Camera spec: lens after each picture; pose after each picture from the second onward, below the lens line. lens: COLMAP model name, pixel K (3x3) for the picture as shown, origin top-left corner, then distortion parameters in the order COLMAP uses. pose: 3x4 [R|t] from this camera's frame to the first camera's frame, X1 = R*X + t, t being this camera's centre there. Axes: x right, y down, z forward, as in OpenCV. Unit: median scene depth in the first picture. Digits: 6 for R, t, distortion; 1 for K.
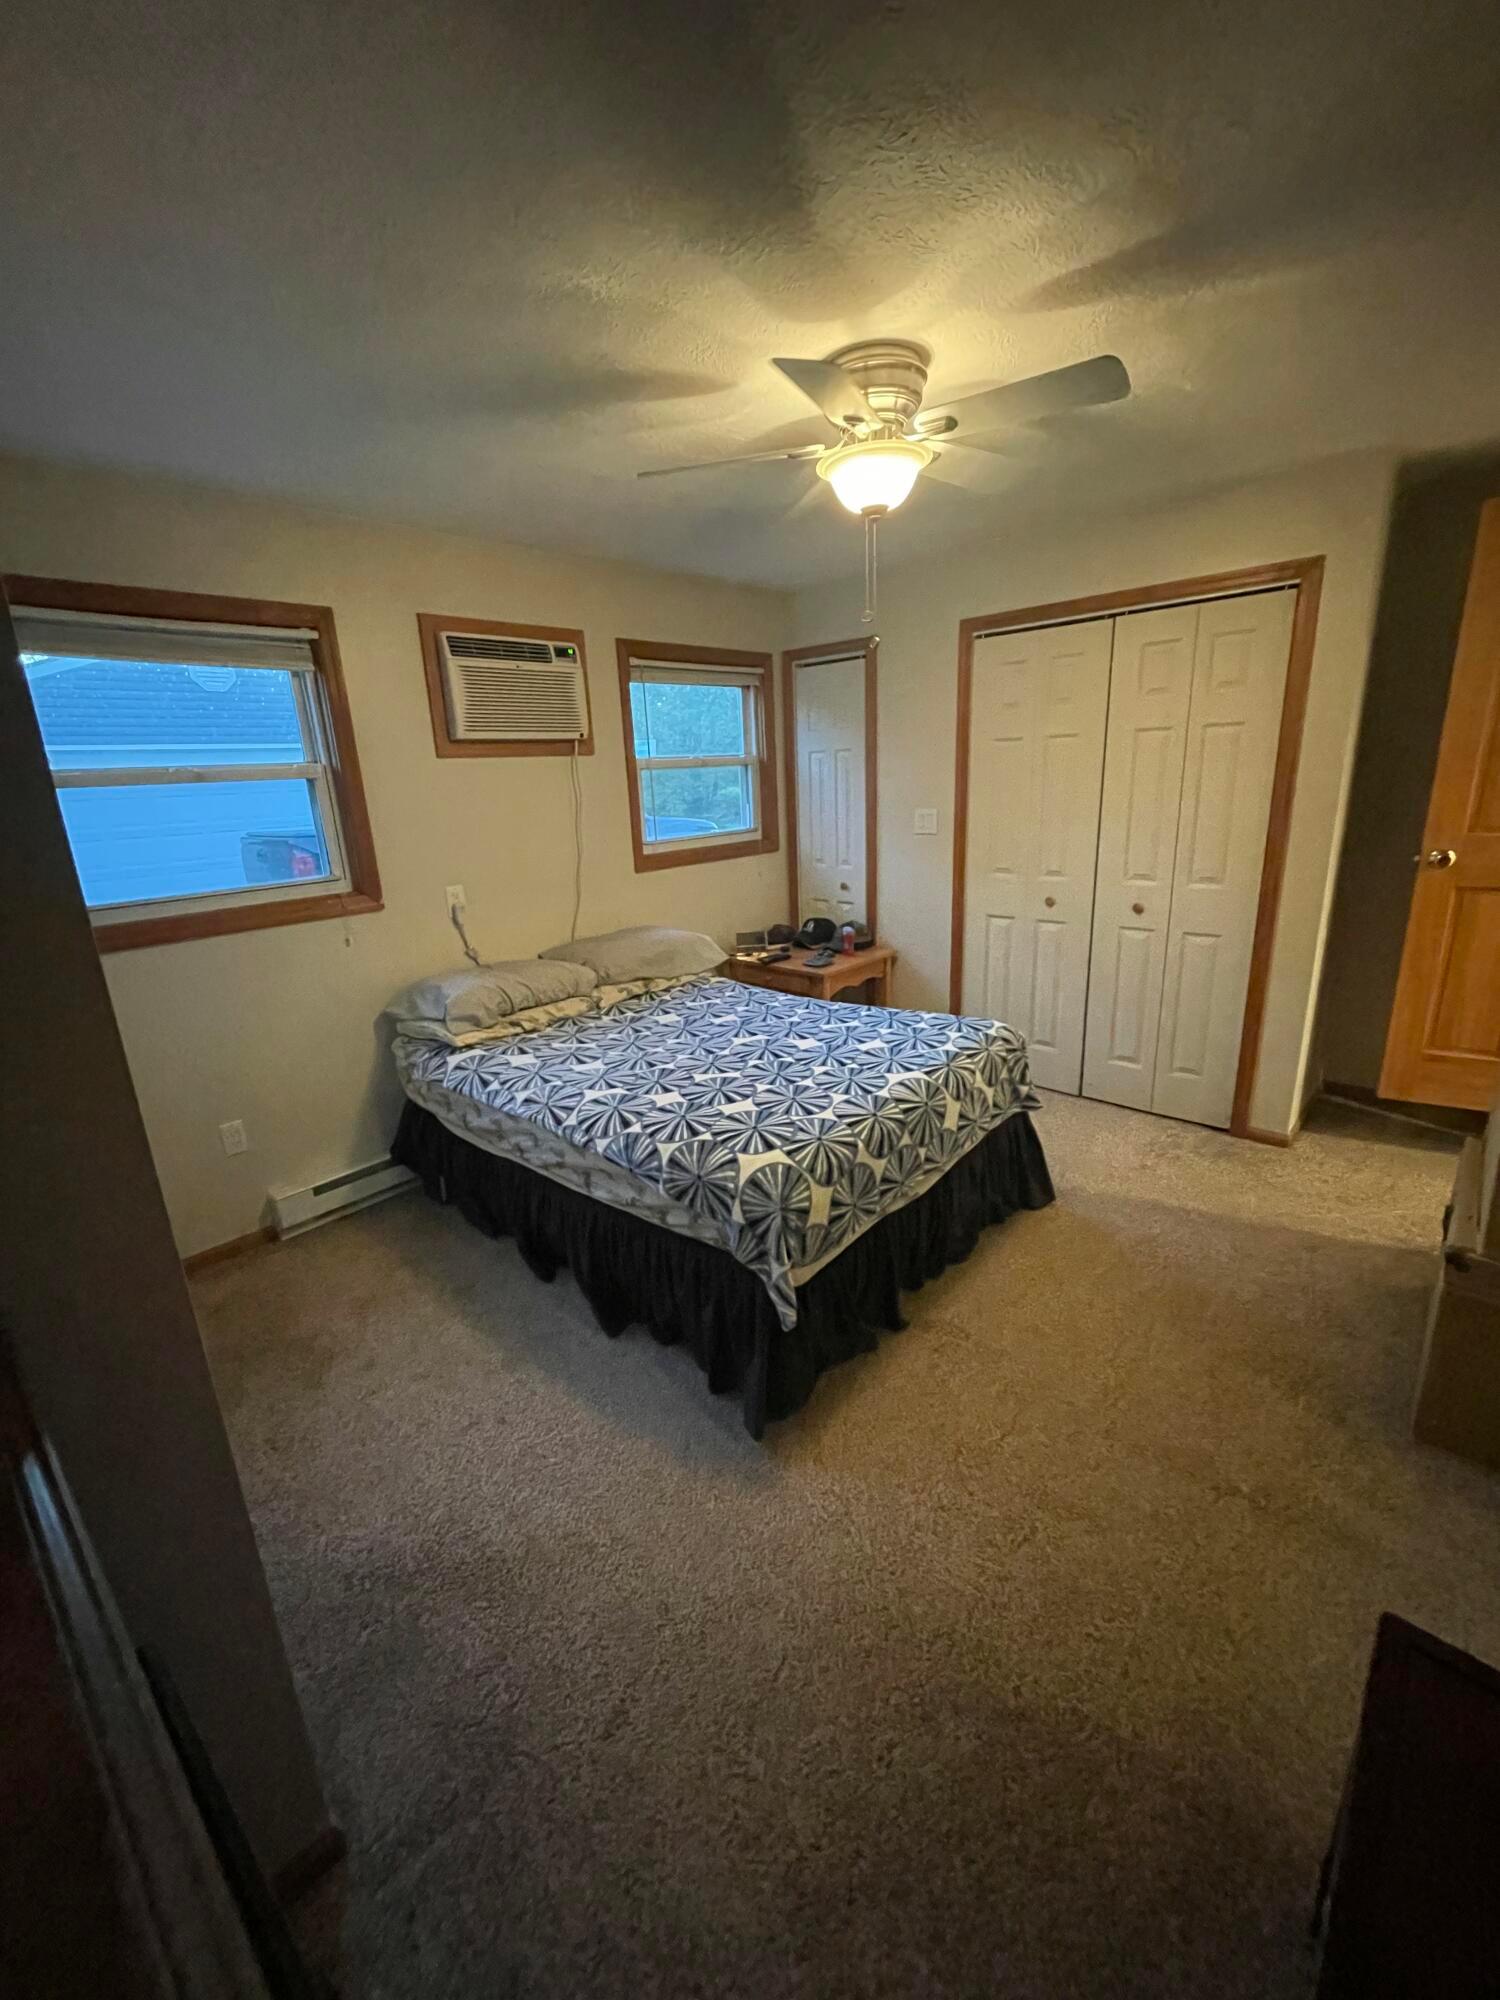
lens RADIAL K [[803.8, 0, 748.8], [0, 803.8, 999.8], [0, 0, 1]] dist [-0.000327, -0.000567]
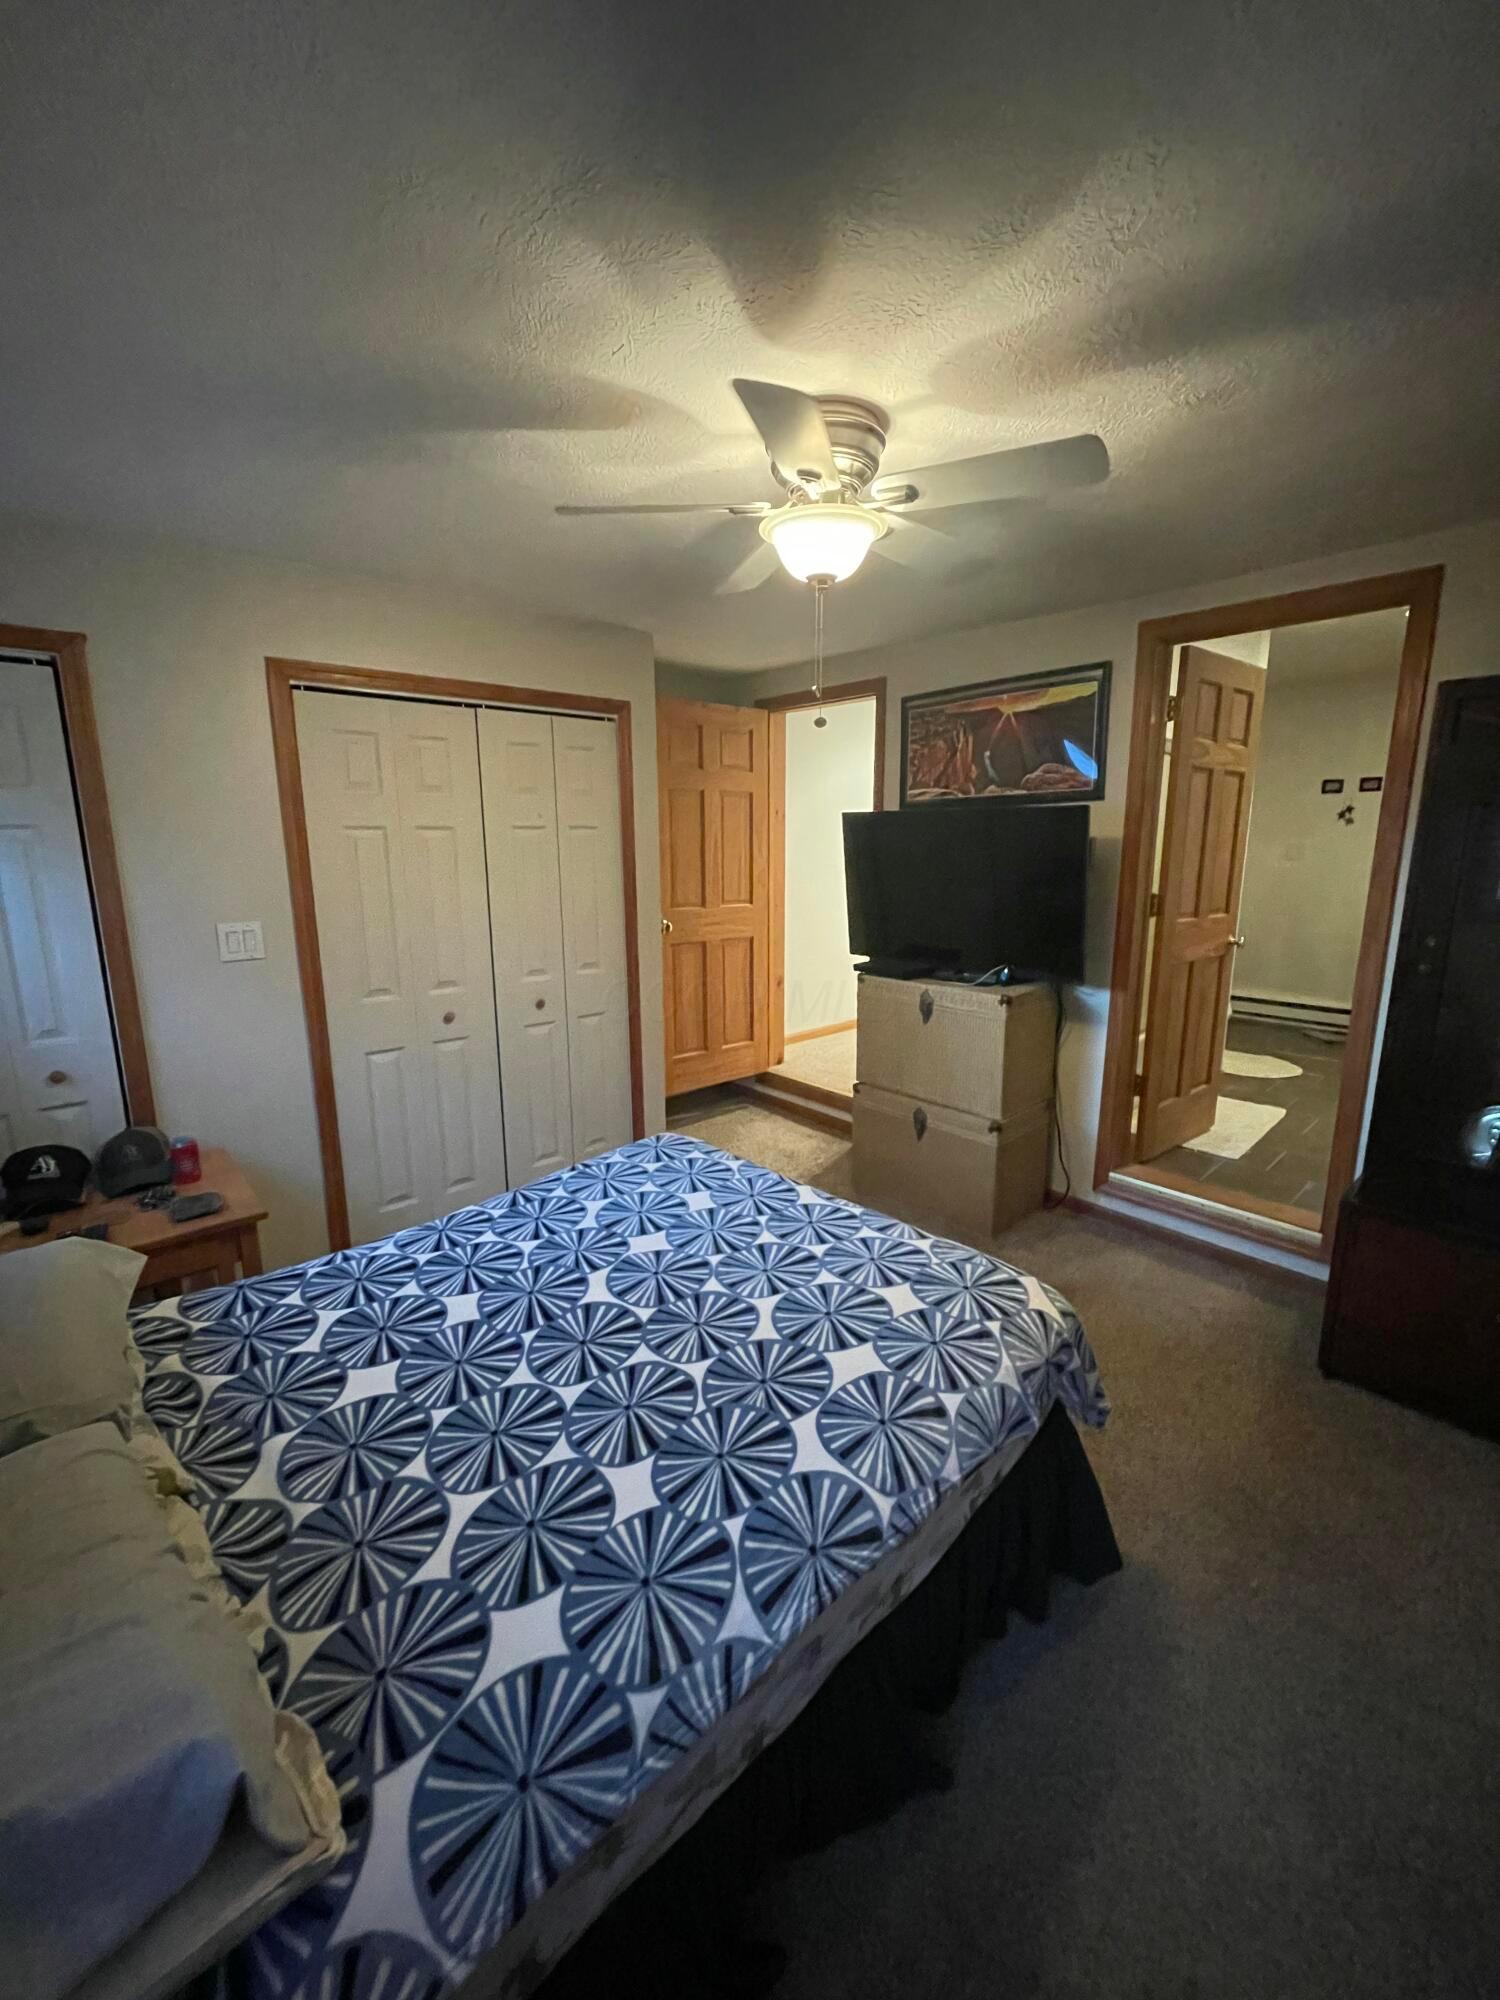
lens RADIAL K [[806.5, 0, 750.0], [0, 806.5, 1000.0], [0, 0, 1]] dist [-0.001304, -0.000169]
pose [[0.081211, -0.151965, 0.985044, -0.551416], [0.274163, 0.953589, 0.124509, -0.200484], [-0.958248, 0.259951, 0.119106, 0.744147]]
